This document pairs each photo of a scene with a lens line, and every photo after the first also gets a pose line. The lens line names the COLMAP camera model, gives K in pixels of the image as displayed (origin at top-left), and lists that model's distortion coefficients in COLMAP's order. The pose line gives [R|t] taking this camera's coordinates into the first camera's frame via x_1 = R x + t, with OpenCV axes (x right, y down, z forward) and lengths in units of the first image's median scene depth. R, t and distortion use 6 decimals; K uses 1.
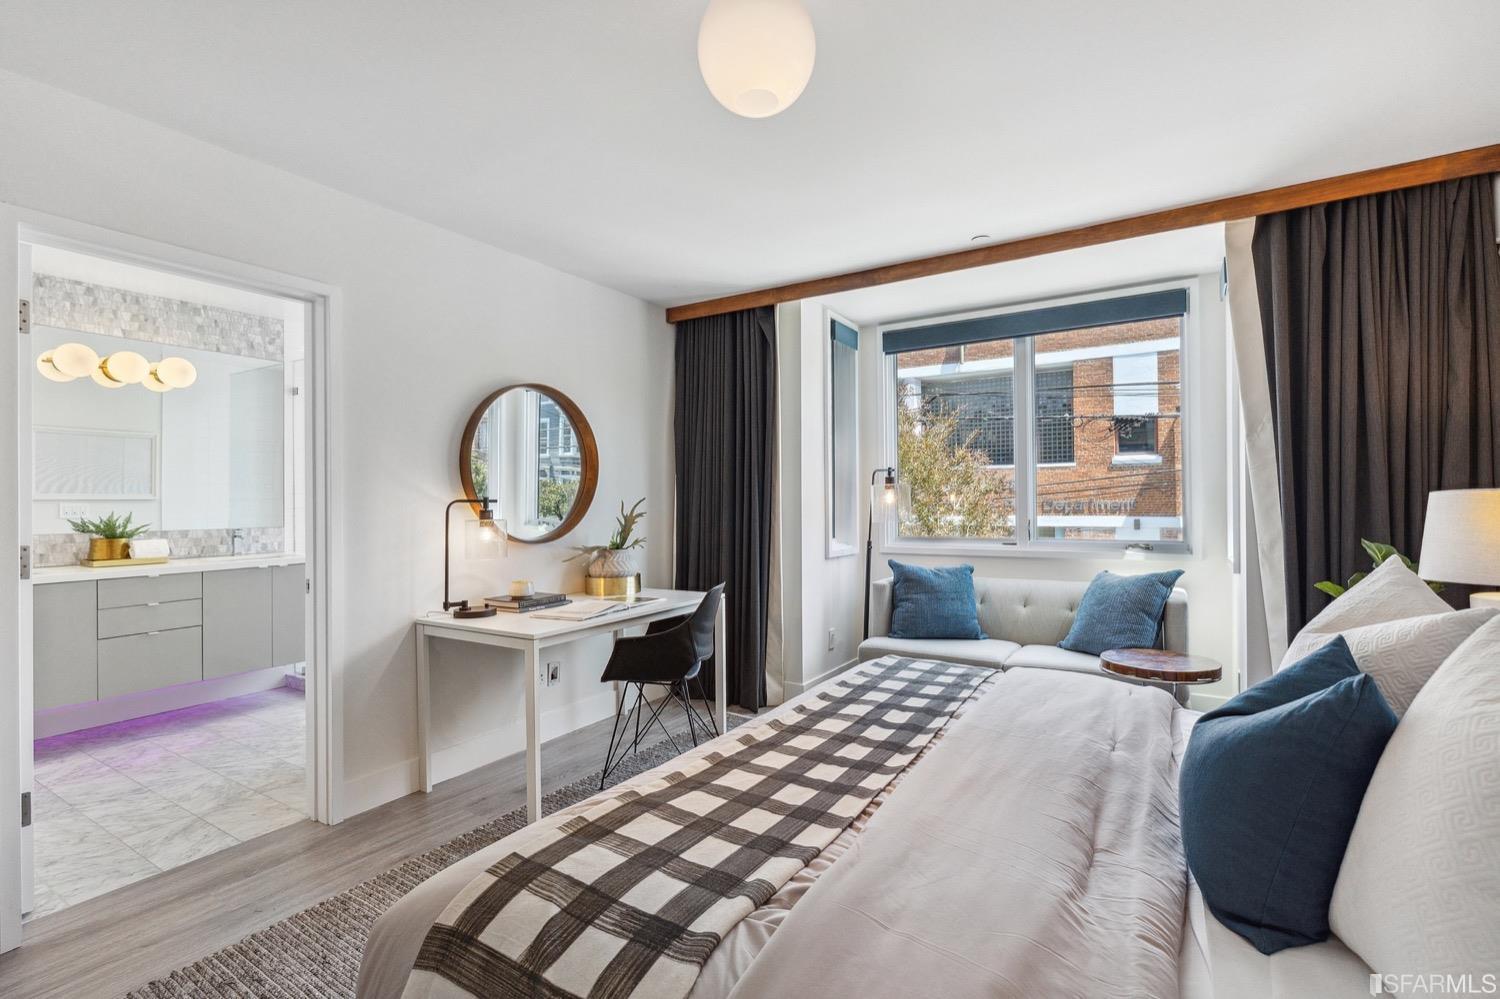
lens RADIAL K [[684.6, 0, 747.4], [0, 684.6, 496.4], [0, 0, 1]] dist [0.001739, 0.000442]
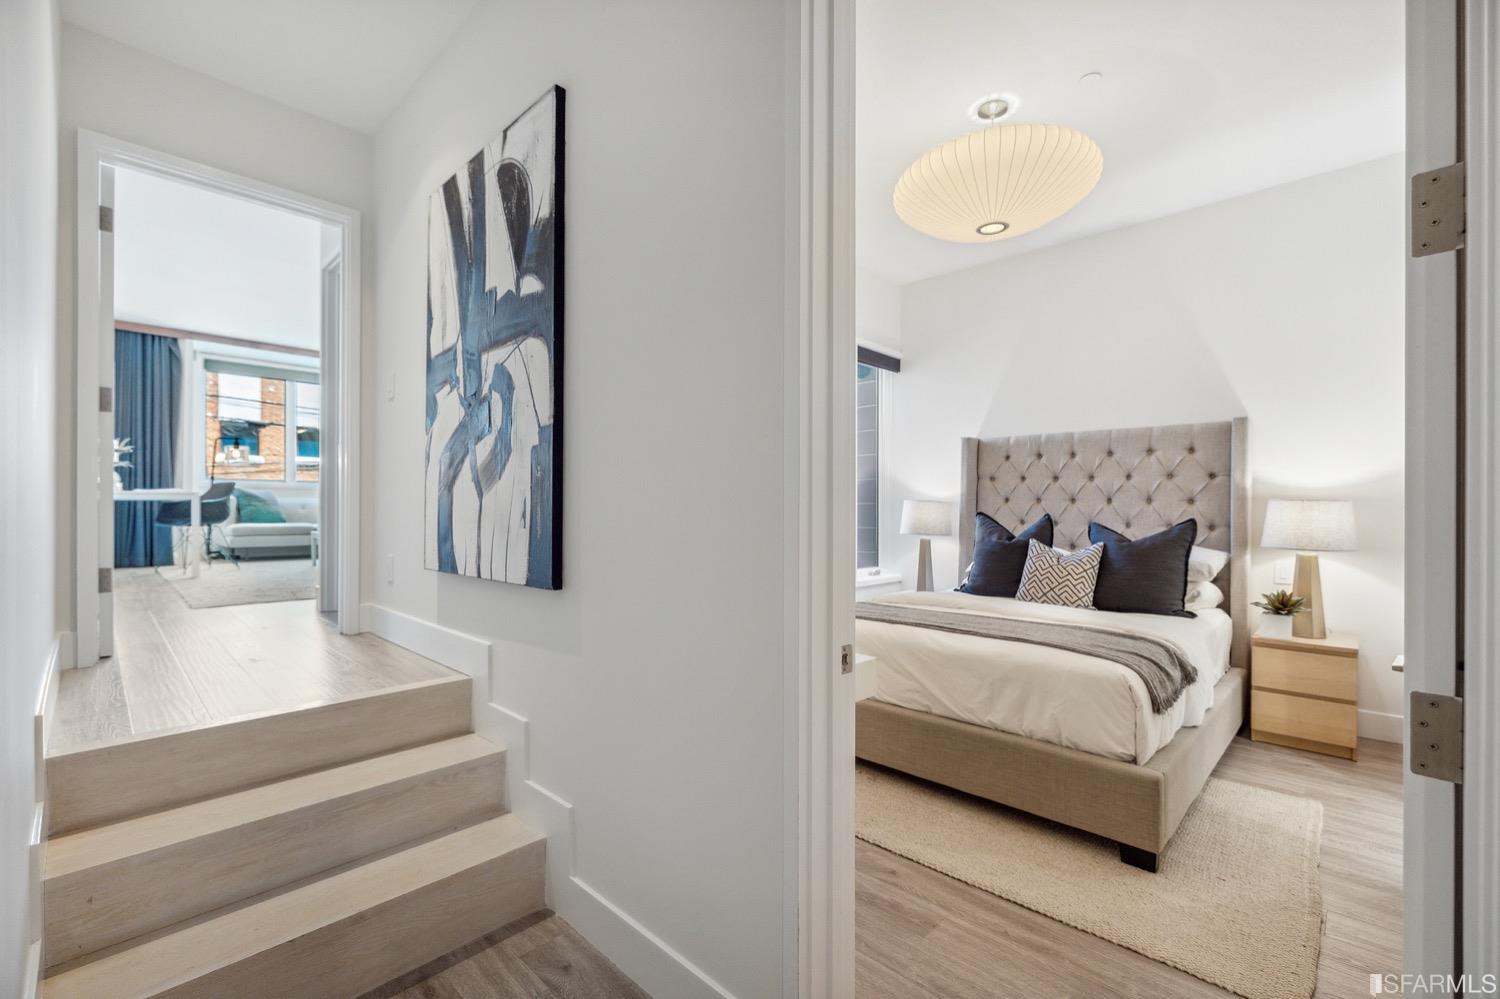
lens RADIAL K [[656.0, 0, 747.1], [0, 656.0, 508.0], [0, 0, 1]] dist [0.003268, -0.000738]
pose [[0.229415, 0.010633, 0.973271, -1.475103], [-0.005197, 0.999939, -0.009699, 0.195898], [-0.973315, -0.002833, 0.229457, -0.955050]]
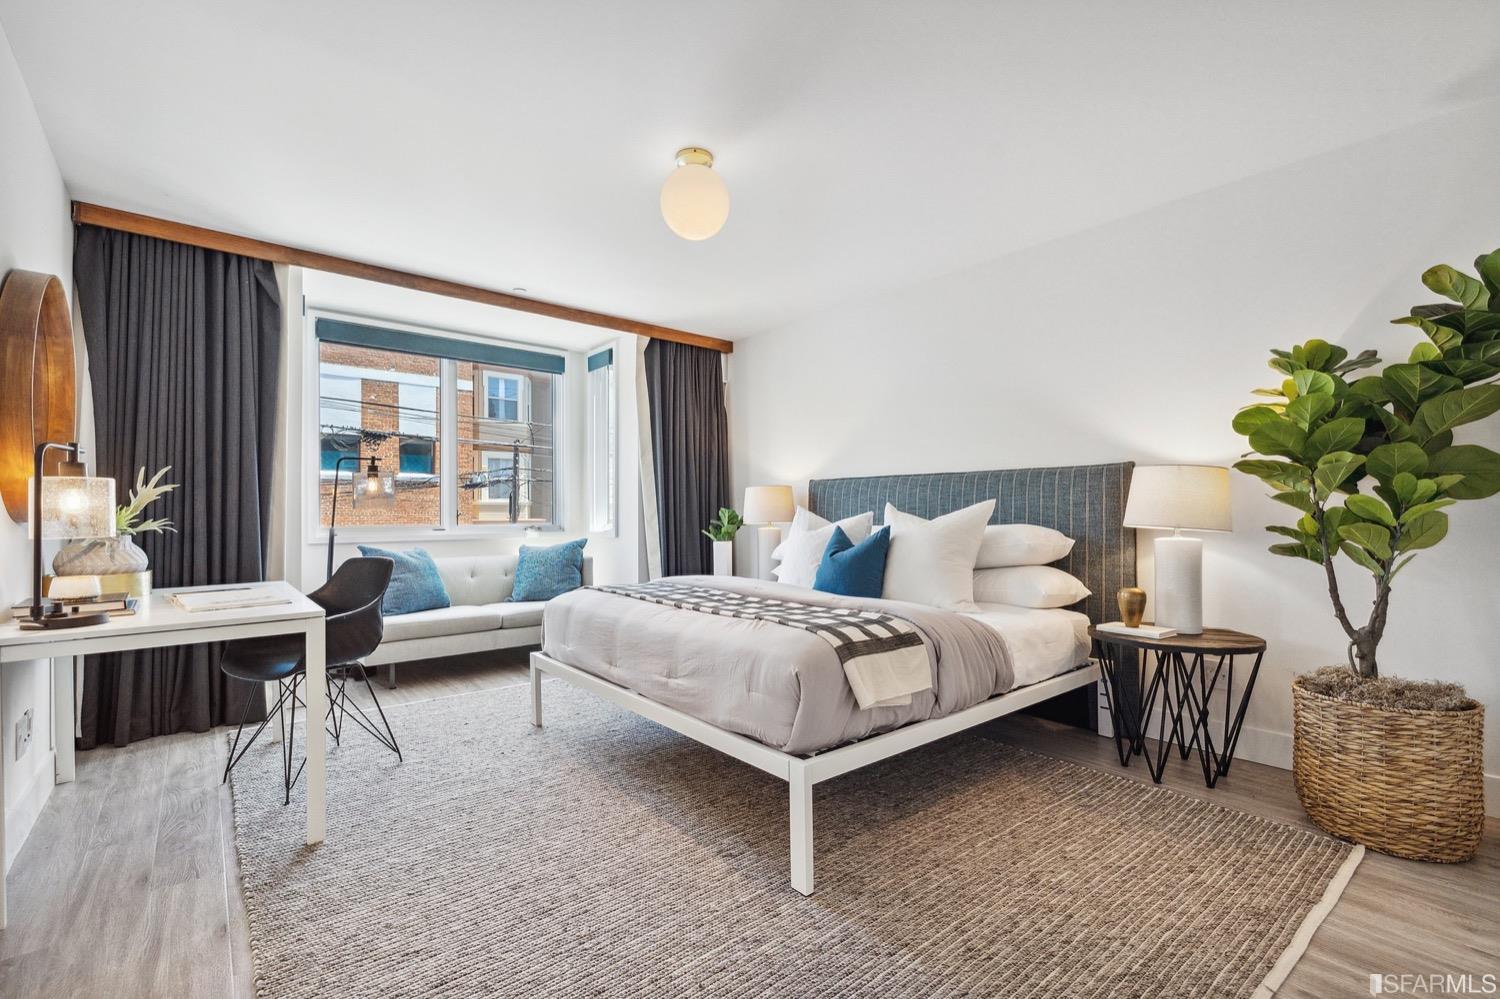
lens RADIAL K [[656.0, 0, 749.0], [0, 656.0, 506.9], [0, 0, 1]] dist [0.003268, -0.000738]
pose [[0.308854, 0.019215, 0.950915, -0.670241], [-0.002331, 0.999808, -0.019446, 0.062488], [-0.951107, 0.003789, 0.308840, 0.169718]]
